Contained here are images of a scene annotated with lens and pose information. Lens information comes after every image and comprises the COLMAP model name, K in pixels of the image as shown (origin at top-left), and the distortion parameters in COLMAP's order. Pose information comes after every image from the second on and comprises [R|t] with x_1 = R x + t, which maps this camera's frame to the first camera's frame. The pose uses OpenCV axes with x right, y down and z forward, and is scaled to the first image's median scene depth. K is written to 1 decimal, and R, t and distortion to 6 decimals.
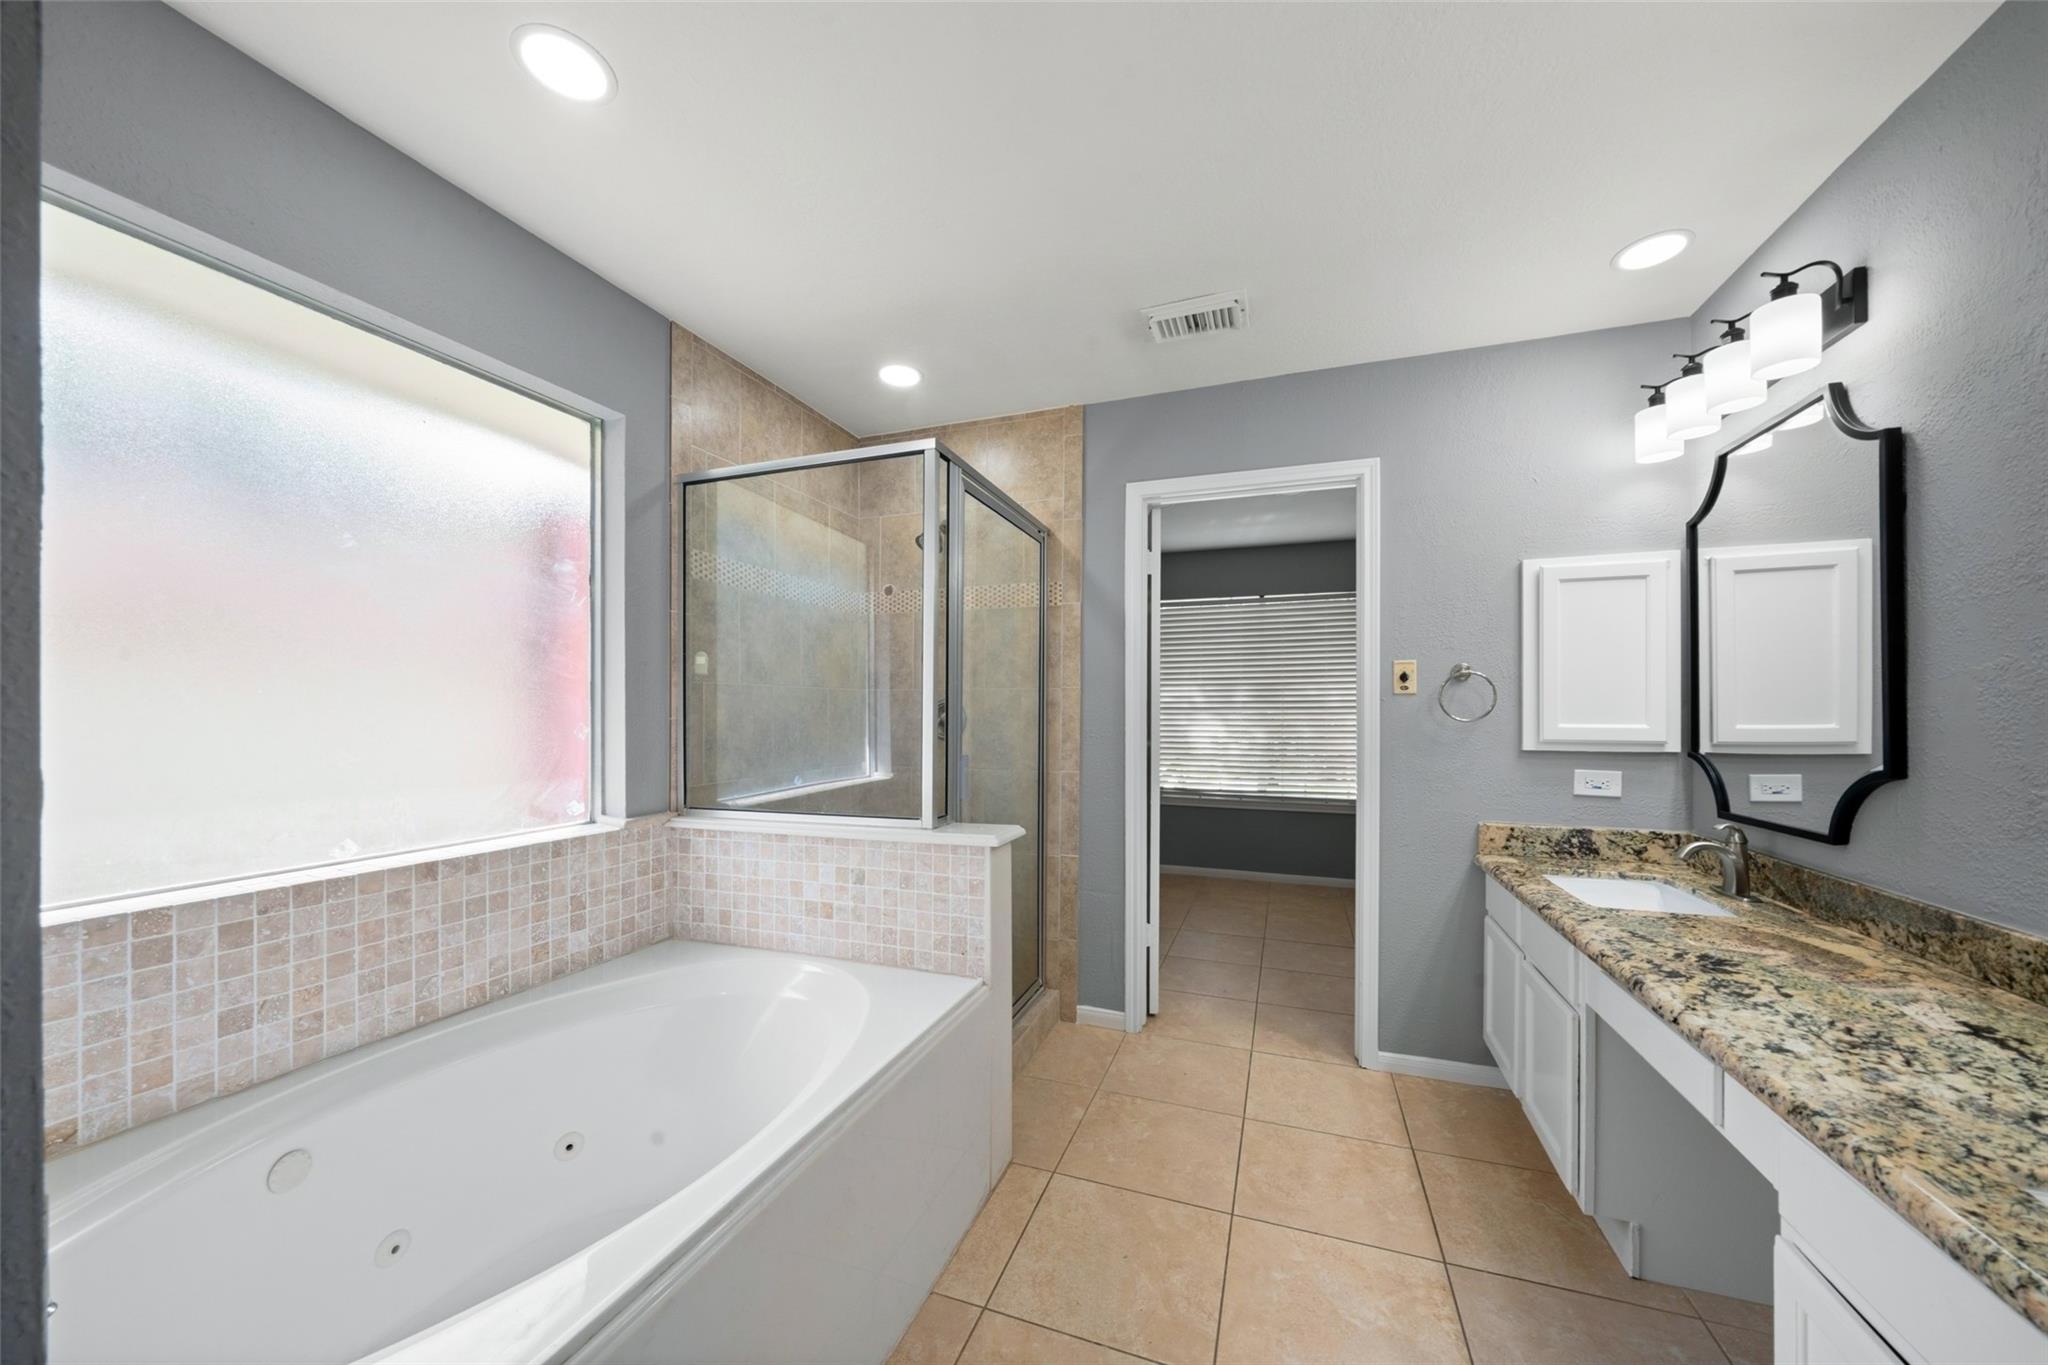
lens RADIAL K [[705.5, 0, 1038.7], [0, 705.5, 714.0], [0, 0, 1]] dist [-0.011272, 0.000813]
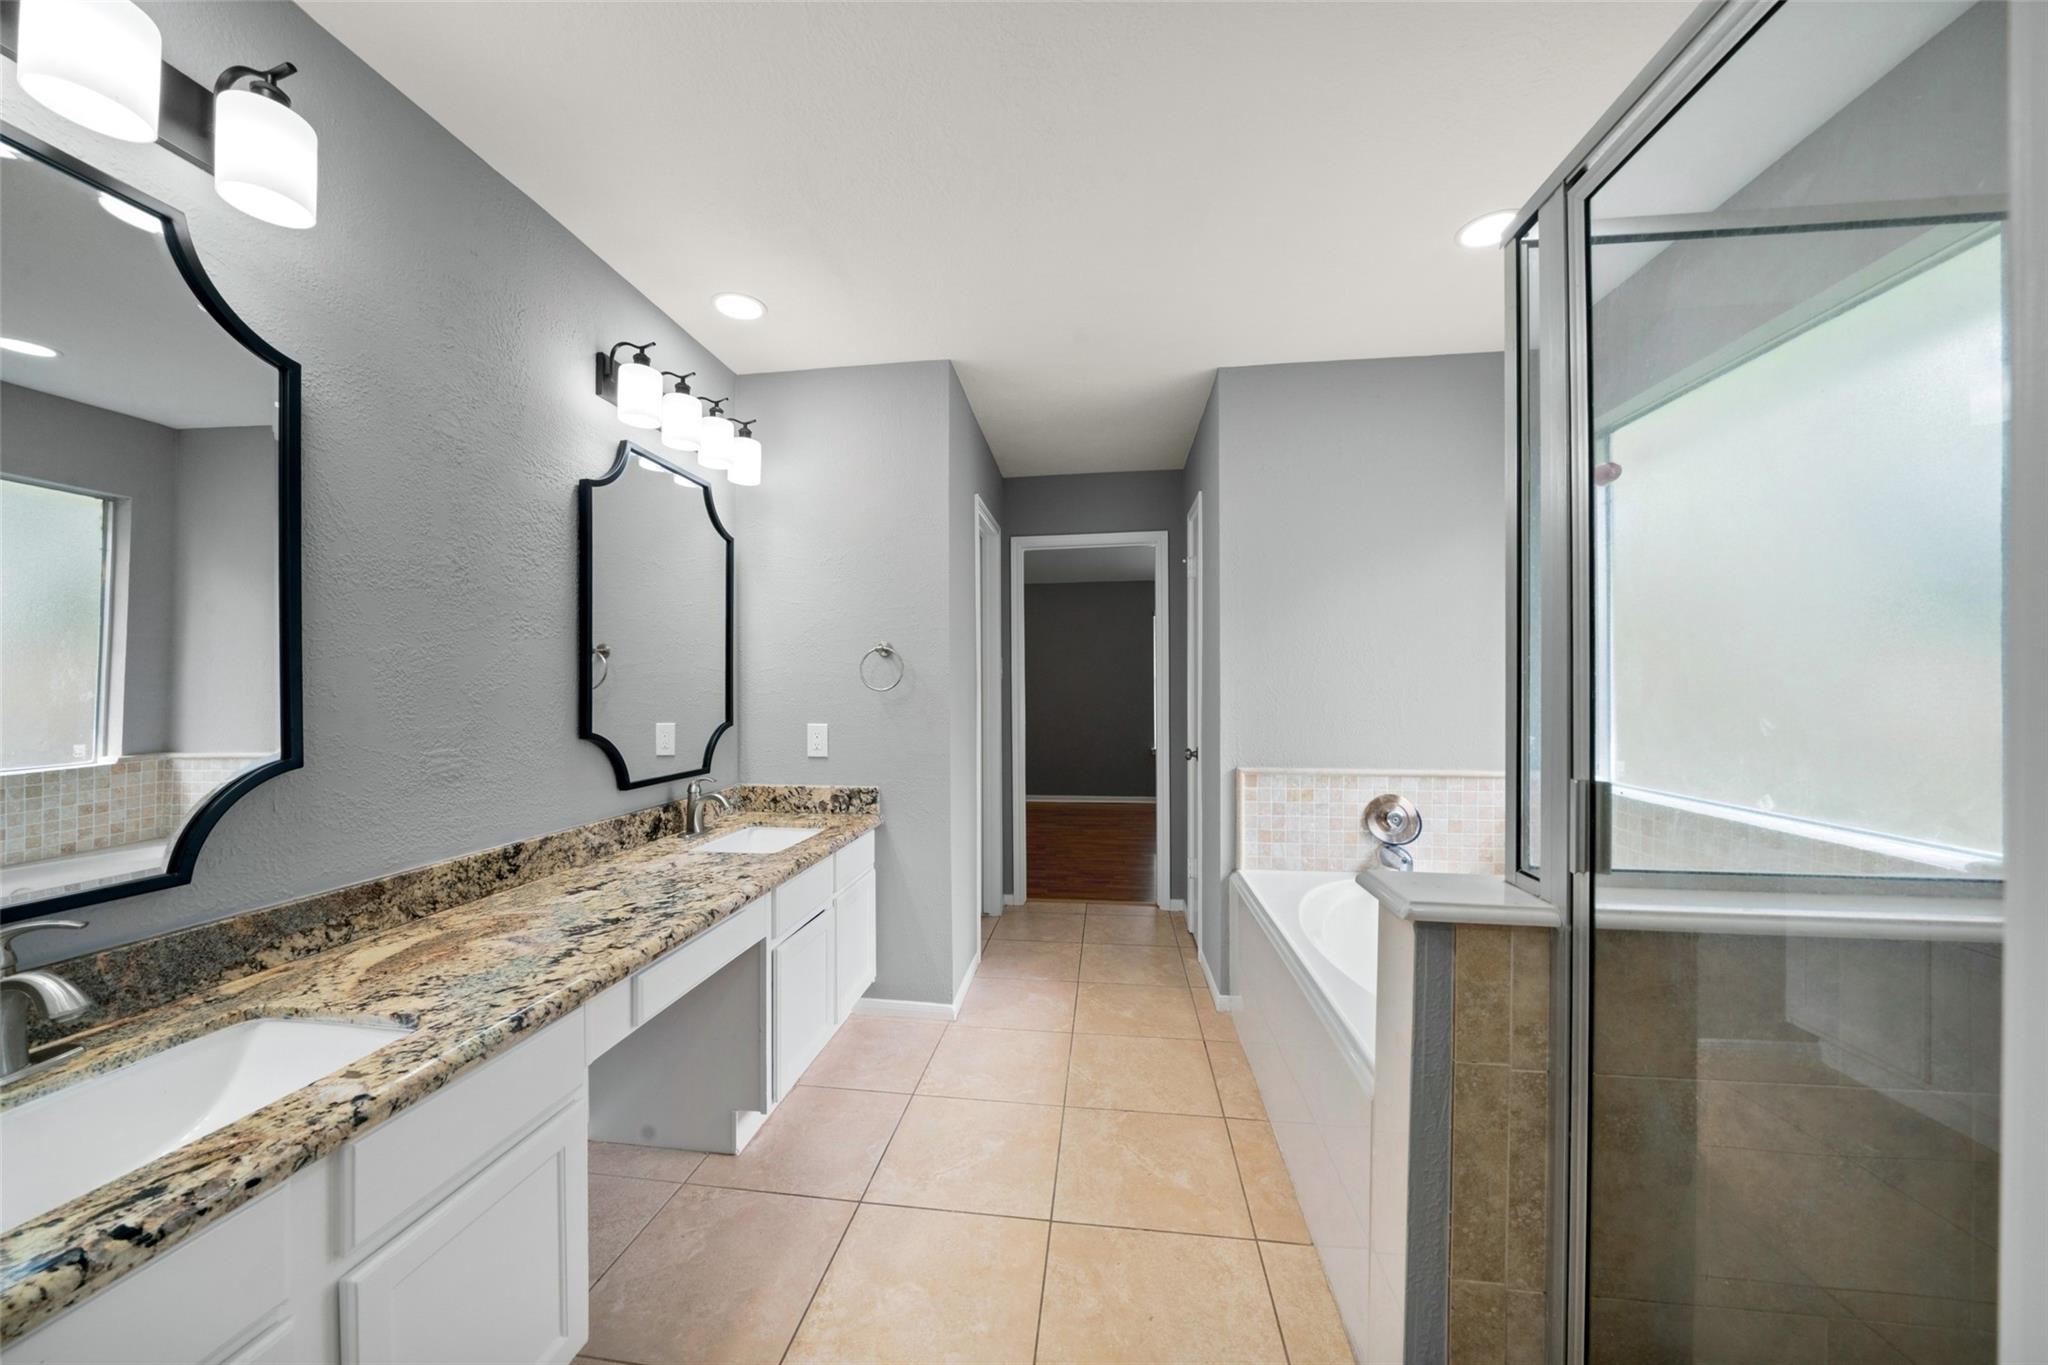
lens RADIAL K [[705.5, 0, 1021.3], [0, 705.5, 684.3], [0, 0, 1]] dist [-0.011272, 0.000813]
pose [[-0.974778, 0.000517, -0.223177, 0.578502], [0.001838, 0.999982, -0.005710, -0.005095], [0.223170, -0.005976, -0.974761, 2.214442]]
